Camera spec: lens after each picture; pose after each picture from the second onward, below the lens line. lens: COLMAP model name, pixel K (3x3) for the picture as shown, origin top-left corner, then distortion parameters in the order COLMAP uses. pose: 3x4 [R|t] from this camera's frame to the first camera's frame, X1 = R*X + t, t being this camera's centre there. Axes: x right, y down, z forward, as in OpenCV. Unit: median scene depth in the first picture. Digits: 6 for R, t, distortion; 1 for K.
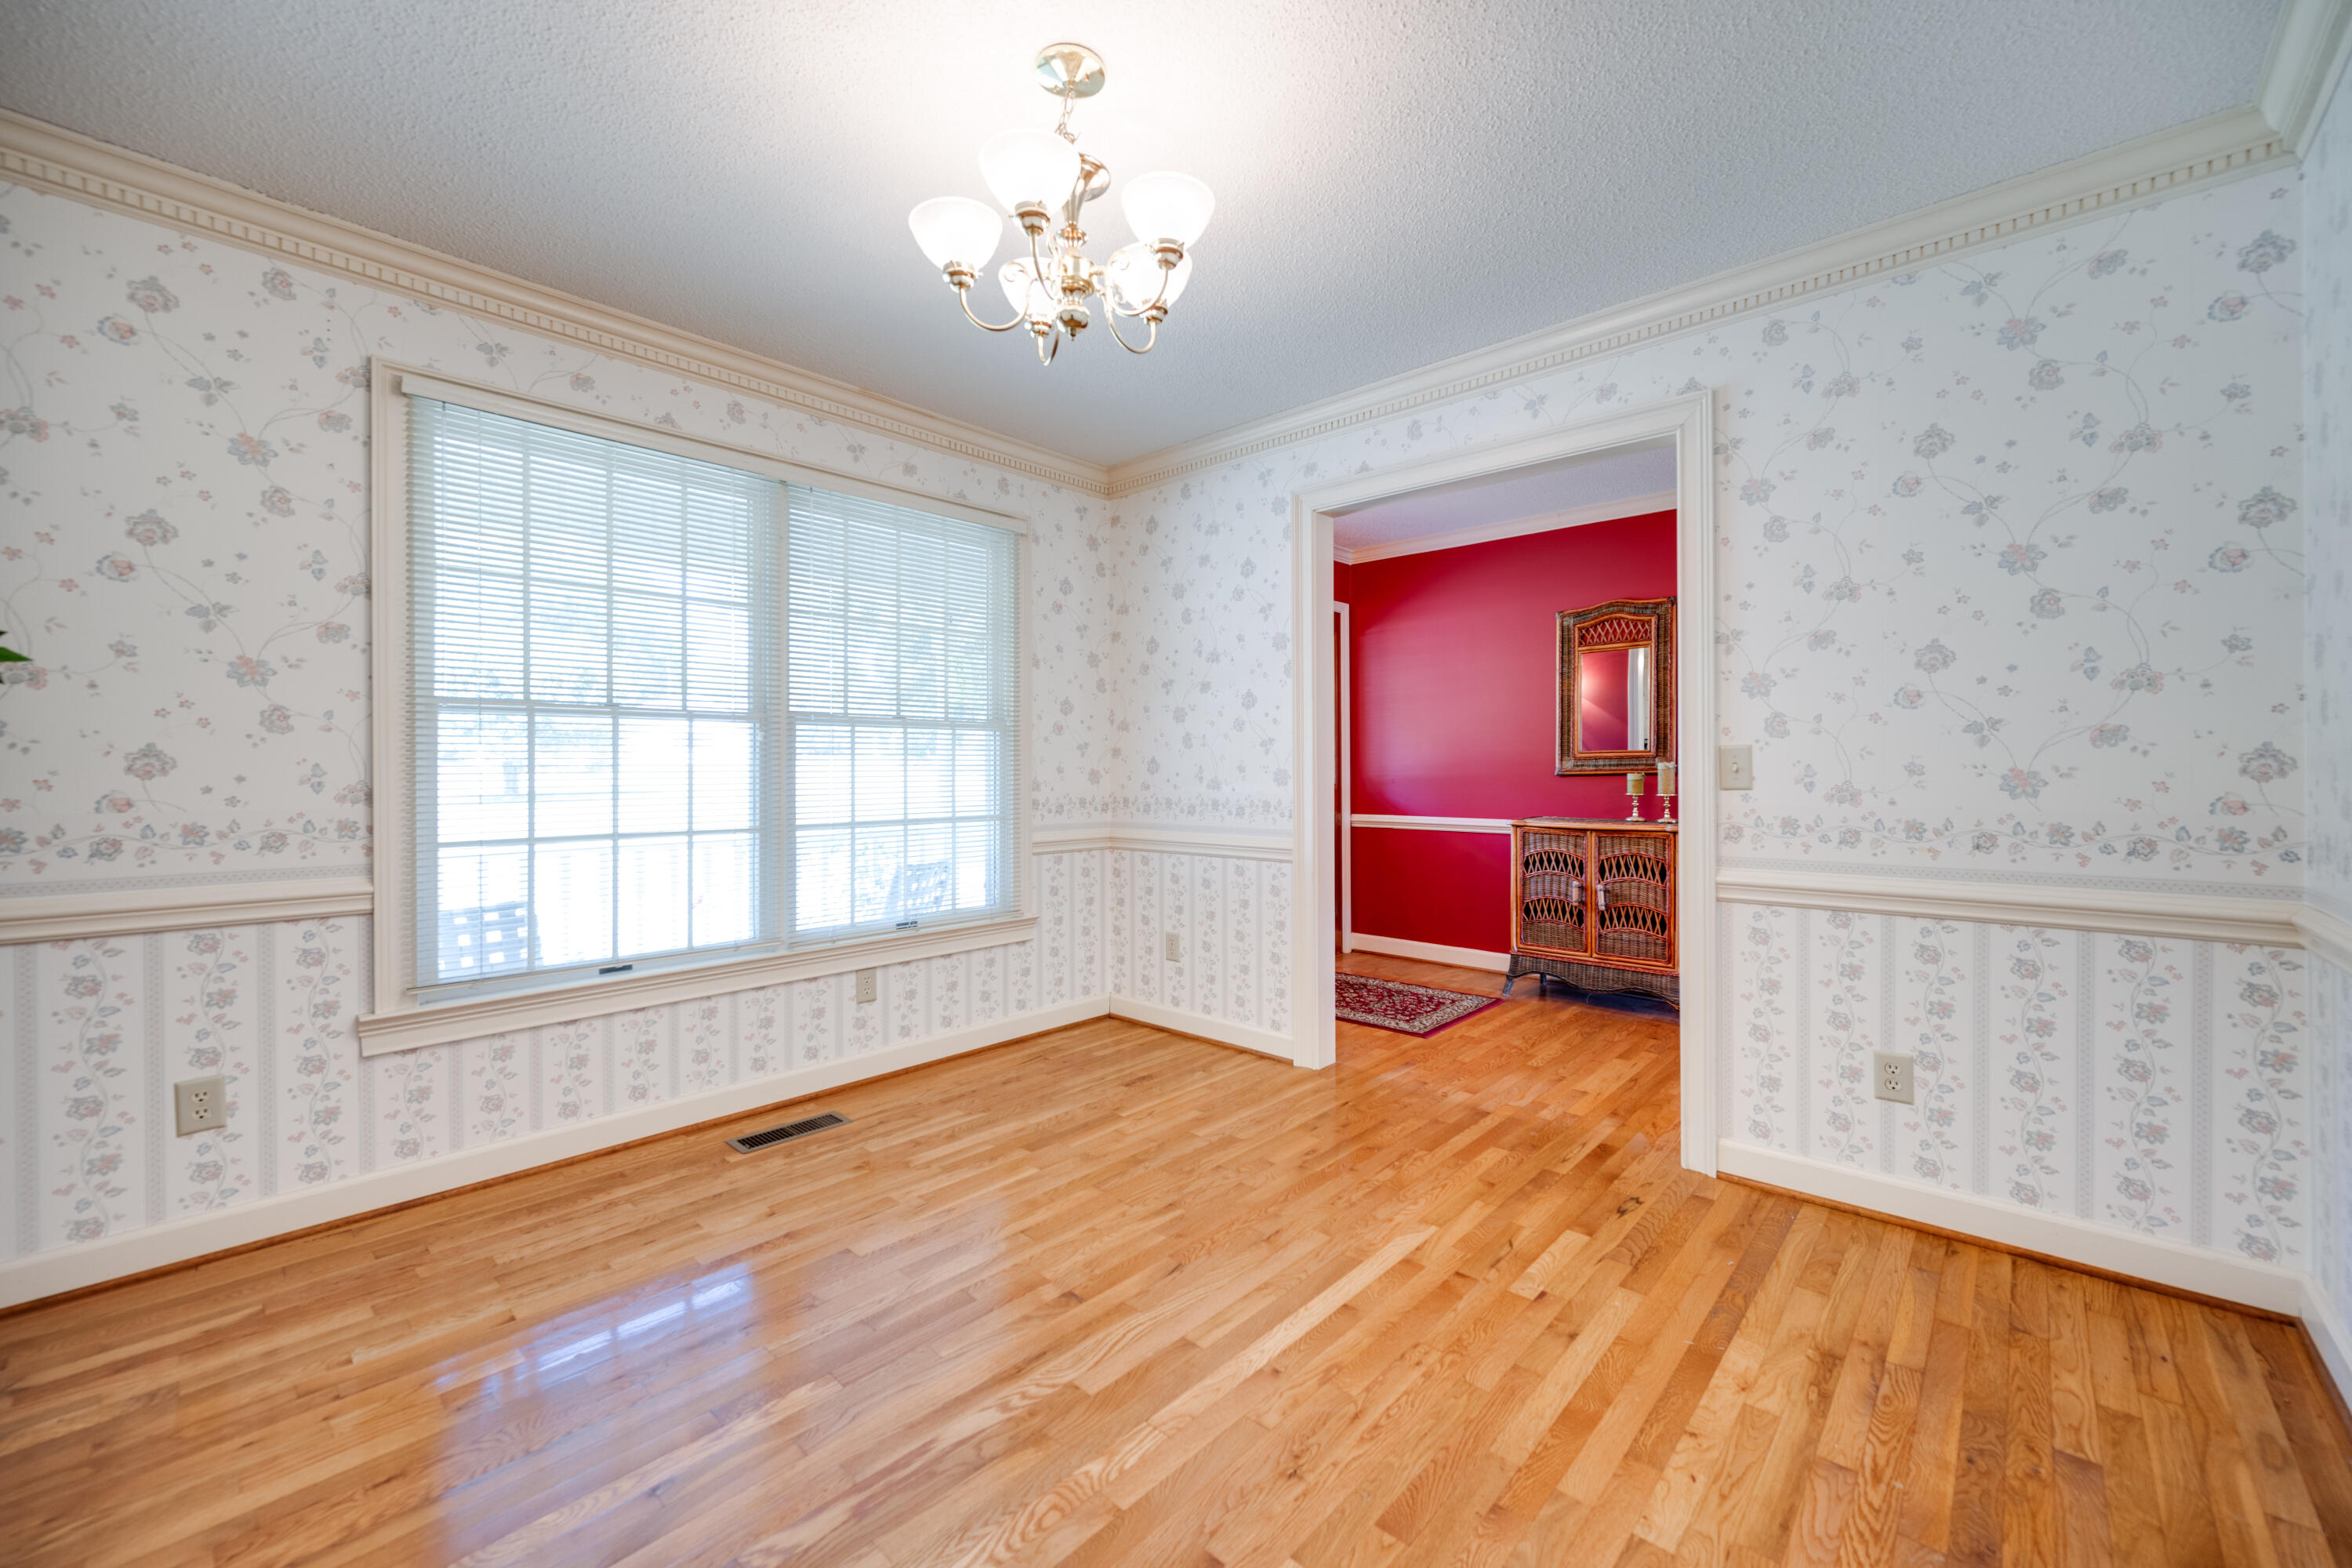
lens RADIAL K [[926.6, 0, 1192.8], [0, 926.6, 768.1], [0, 0, 1]] dist [0.002299, 0.000481]
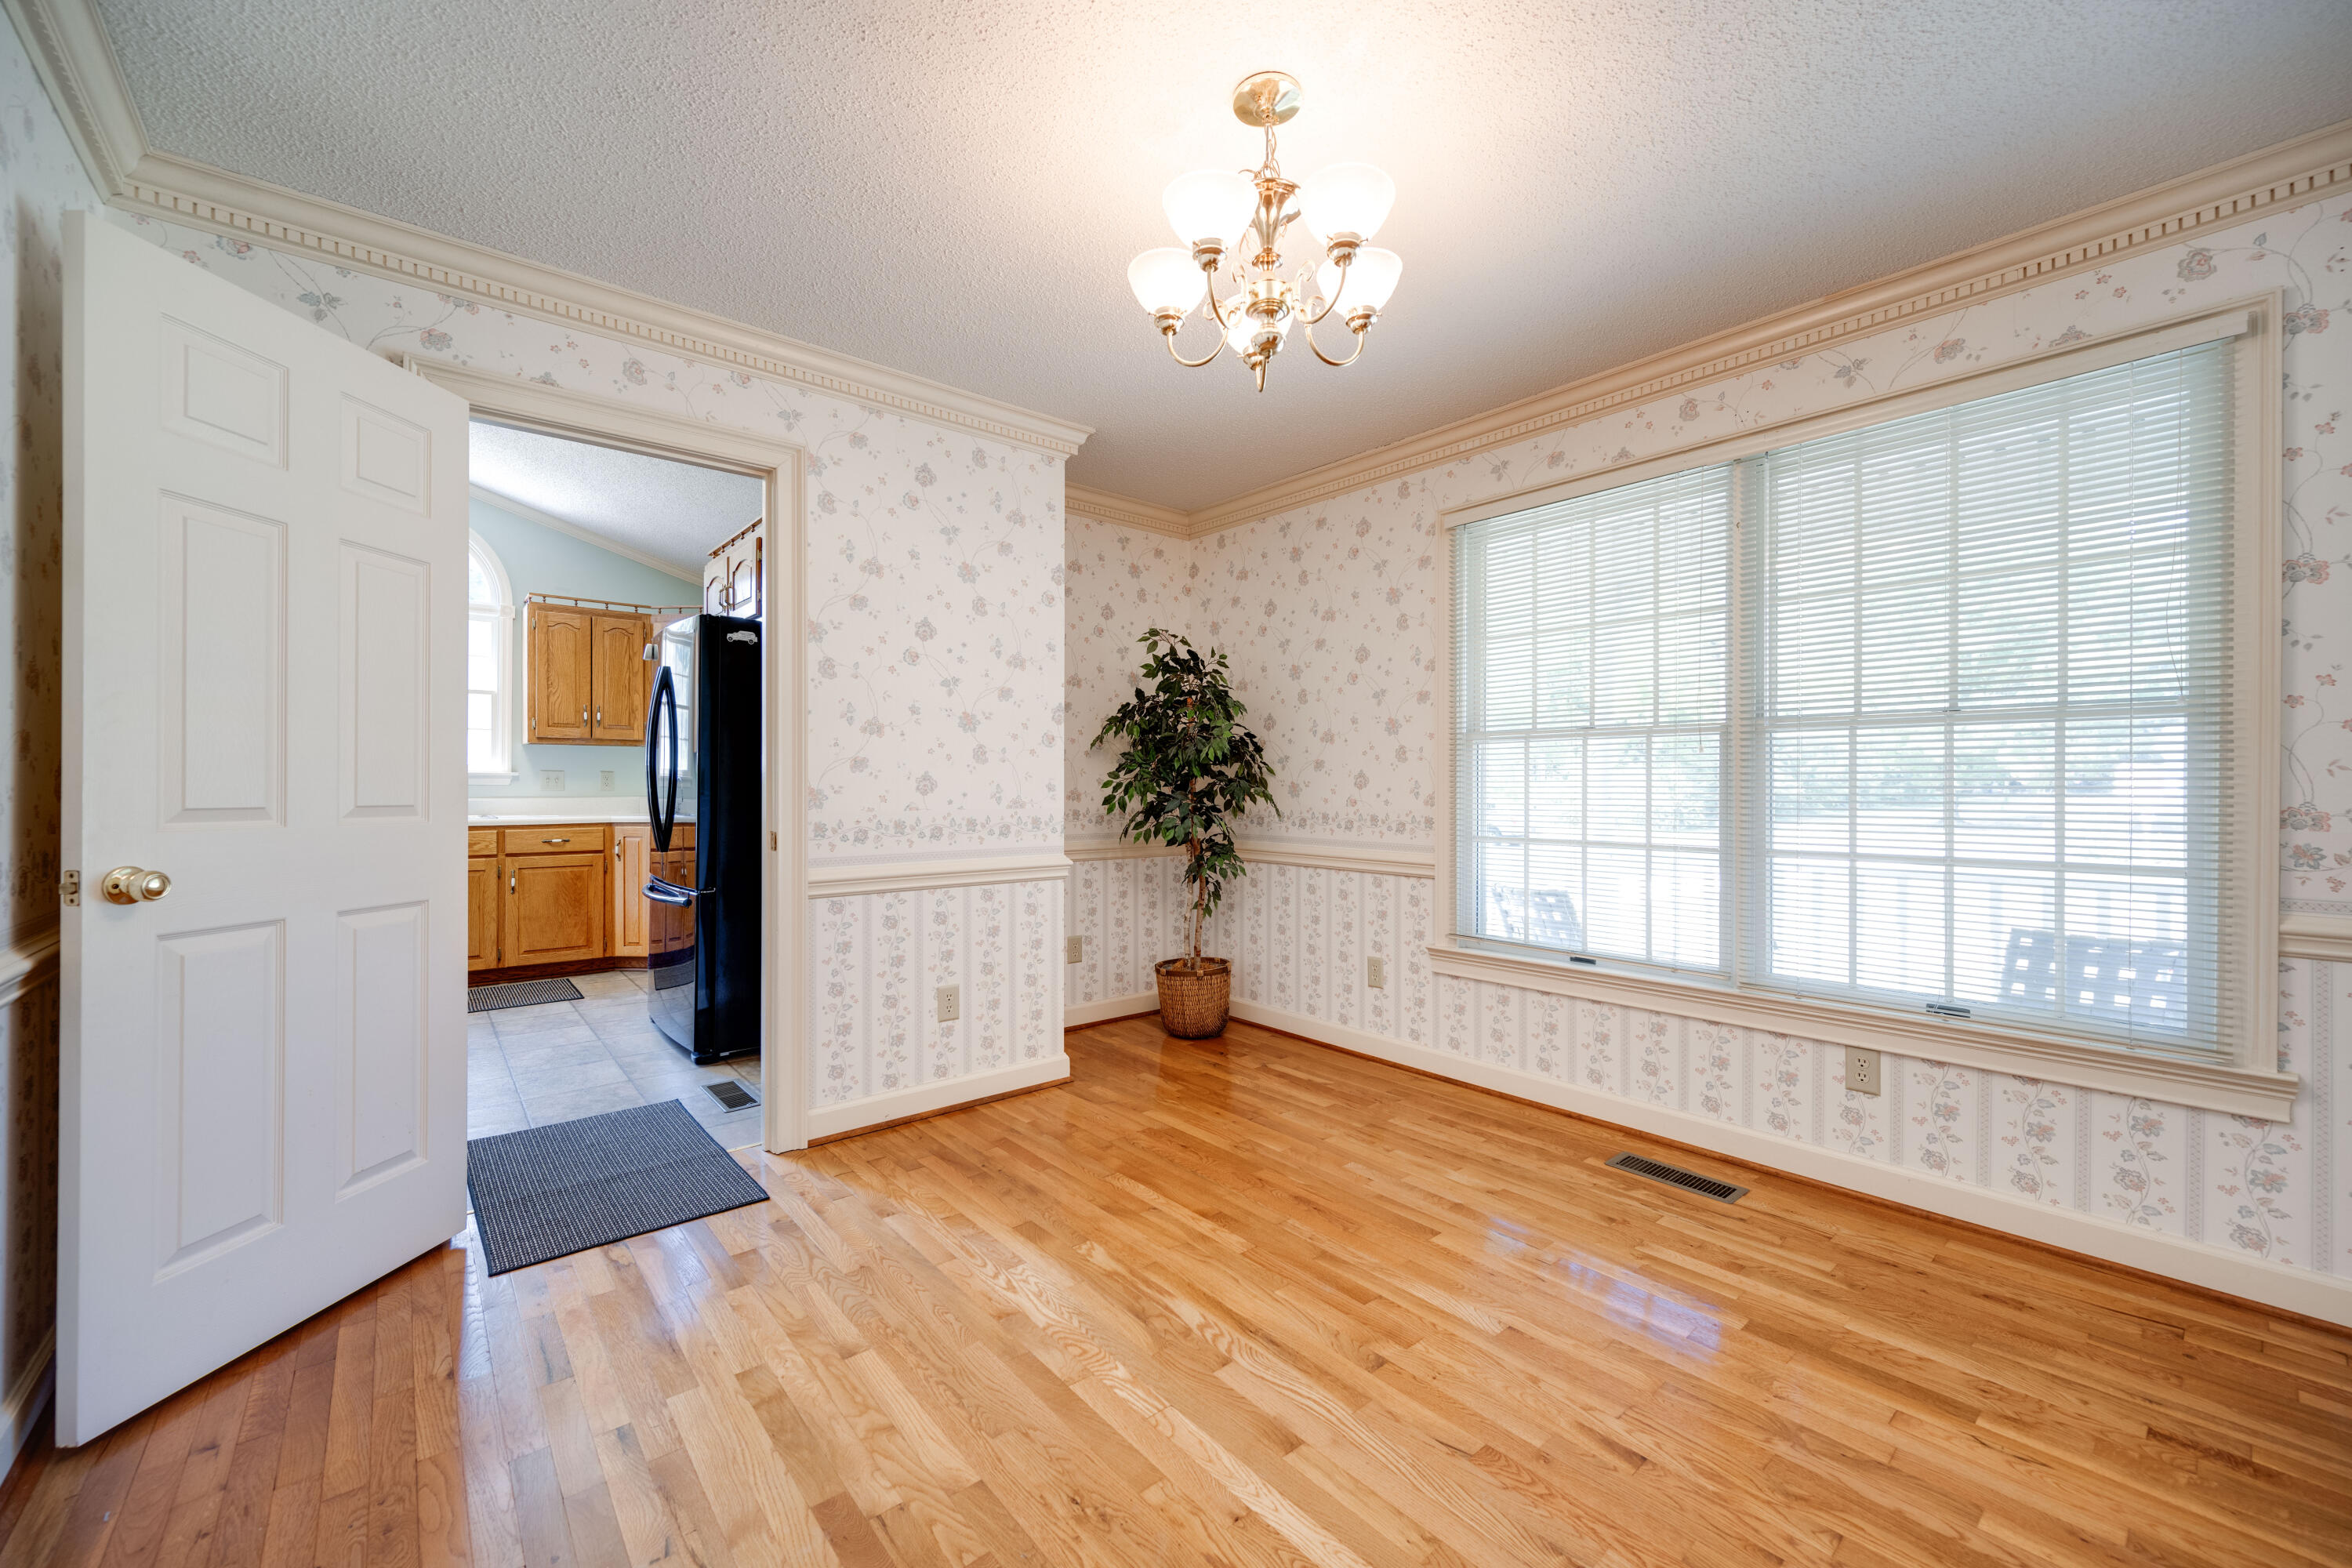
lens RADIAL K [[926.6, 0, 1181.2], [0, 926.6, 780.8], [0, 0, 1]] dist [0.002299, 0.000481]
pose [[-0.126200, -0.003619, -0.991998, 0.588780], [-0.000988, 0.999993, -0.003523, 0.002070], [0.992004, 0.000535, -0.126203, 0.680903]]
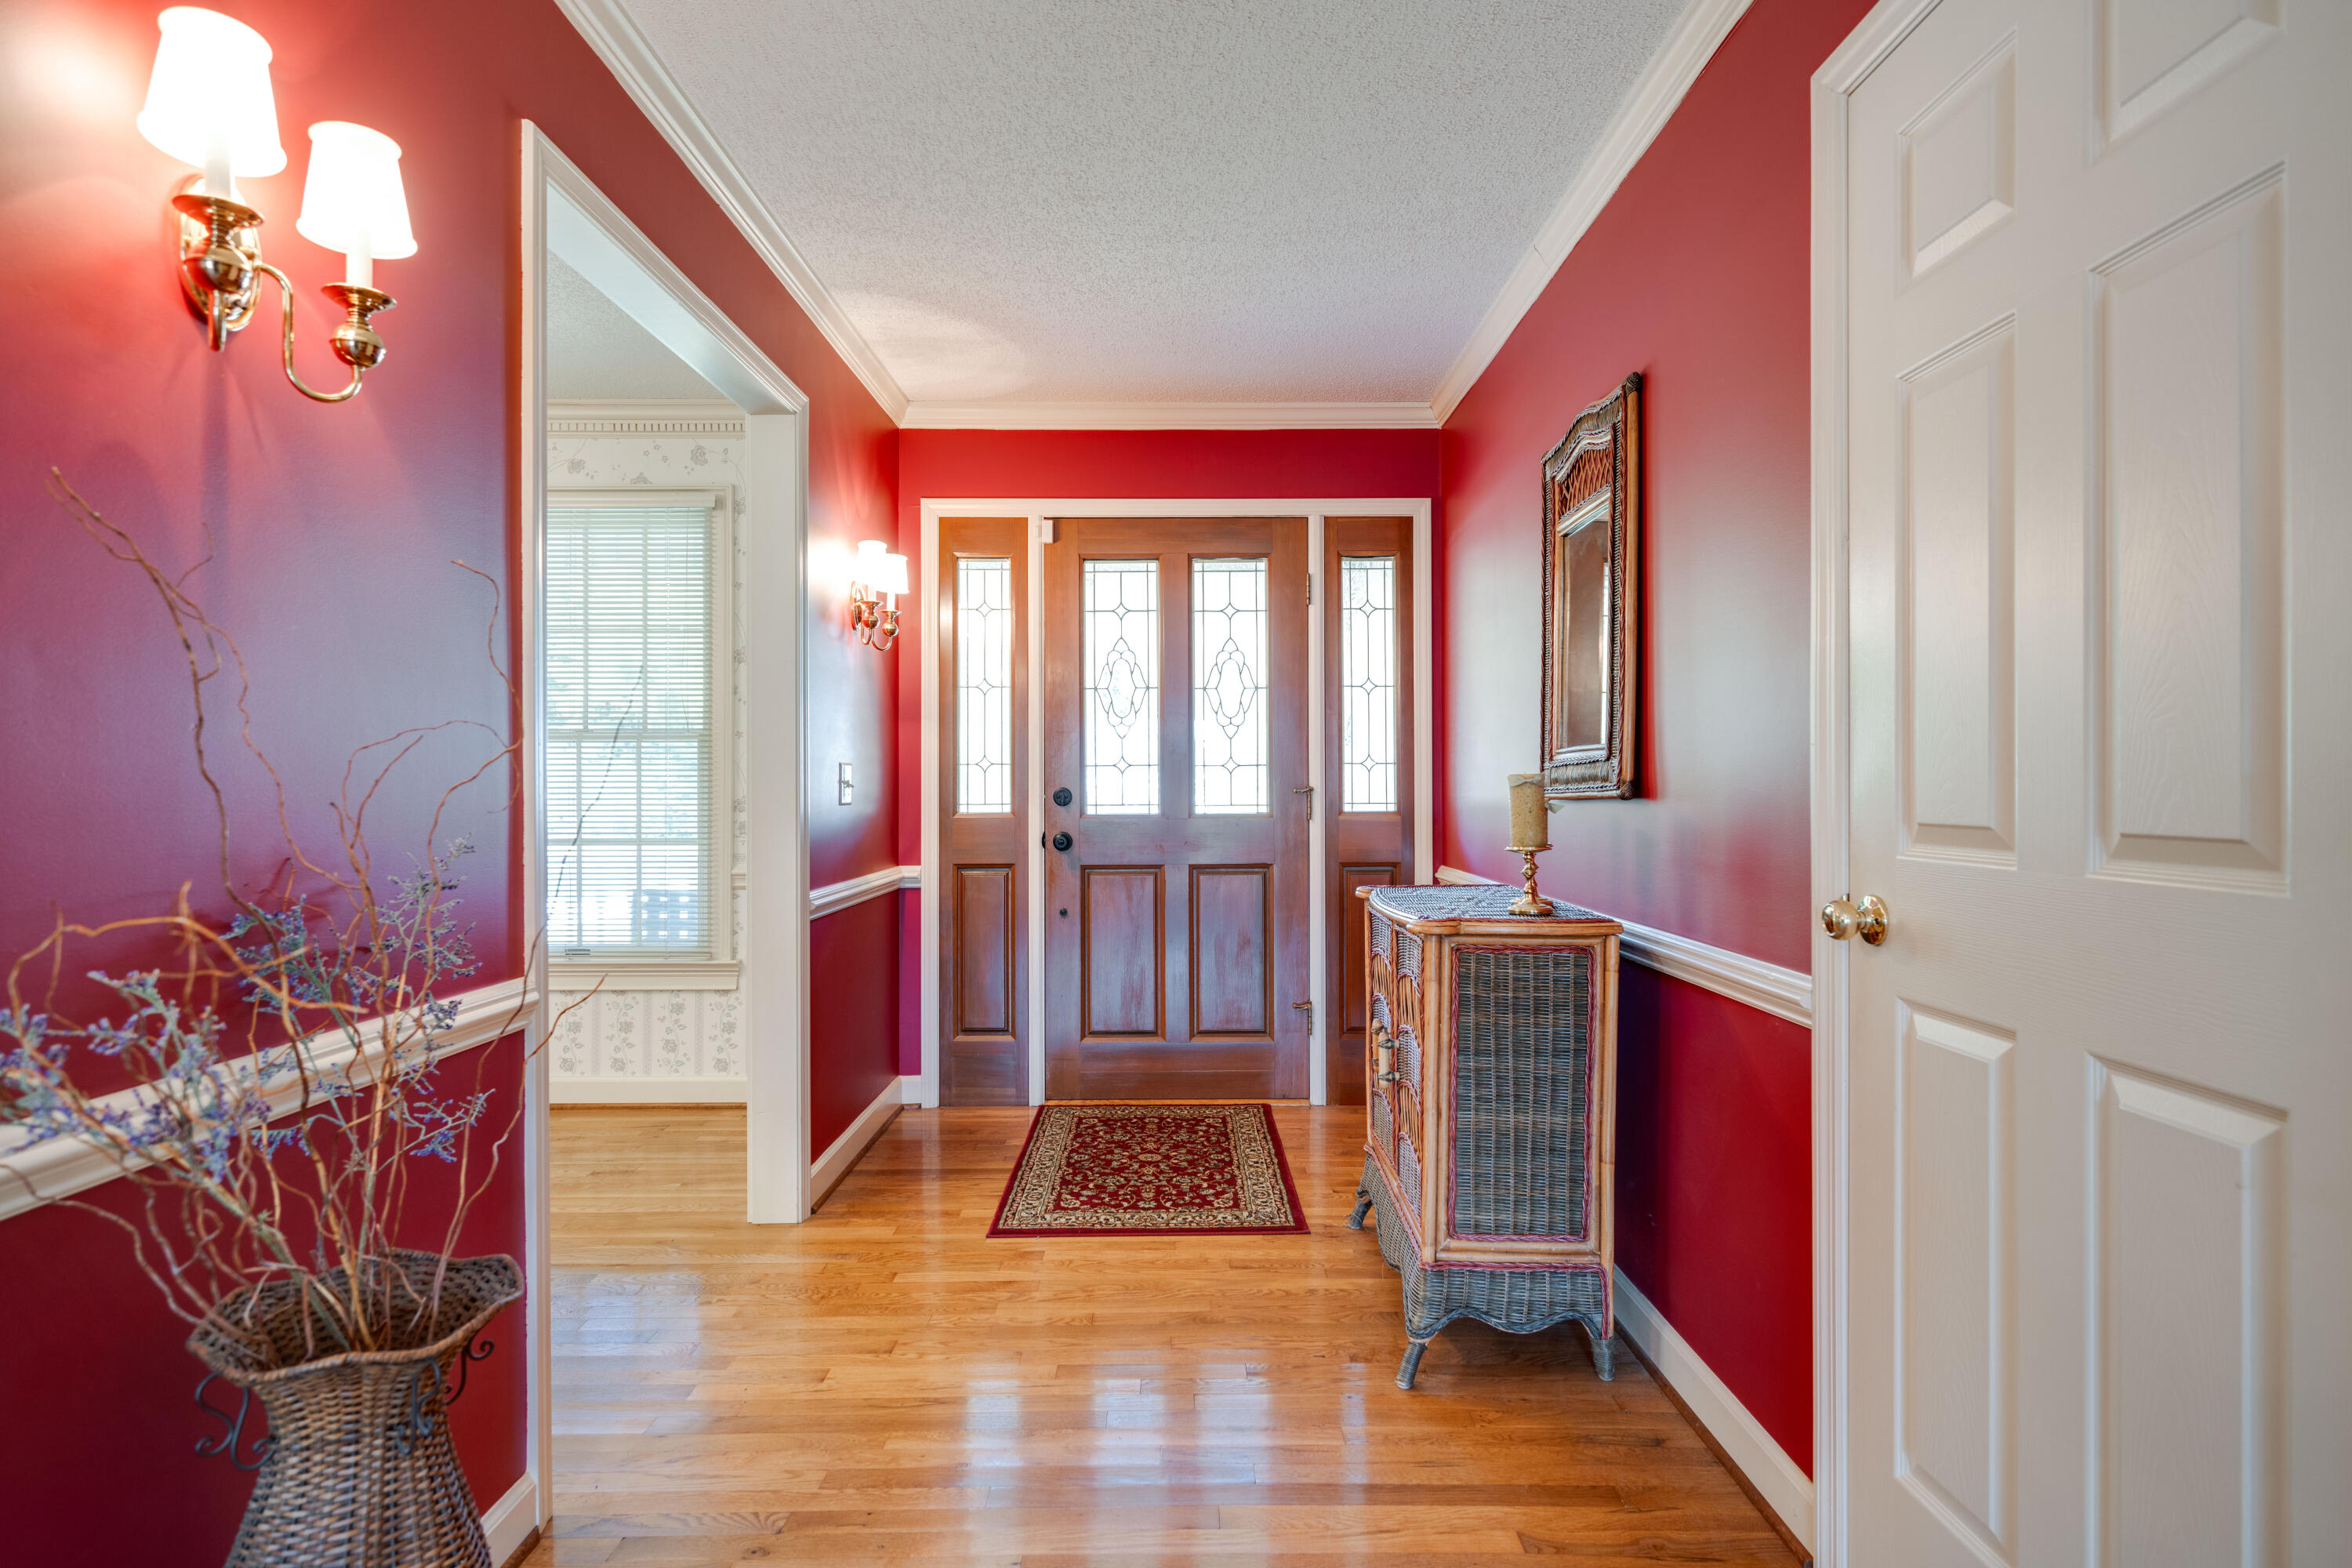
lens RADIAL K [[872.8, 0, 1185.9], [0, 872.8, 777.2], [0, 0, 1]] dist [0.000257, 0.000003]
pose [[0.669319, -0.006906, -0.742943, 0.721840], [-0.004772, 0.999896, -0.013593, 0.002810], [0.742960, 0.012644, 0.669217, 0.829469]]
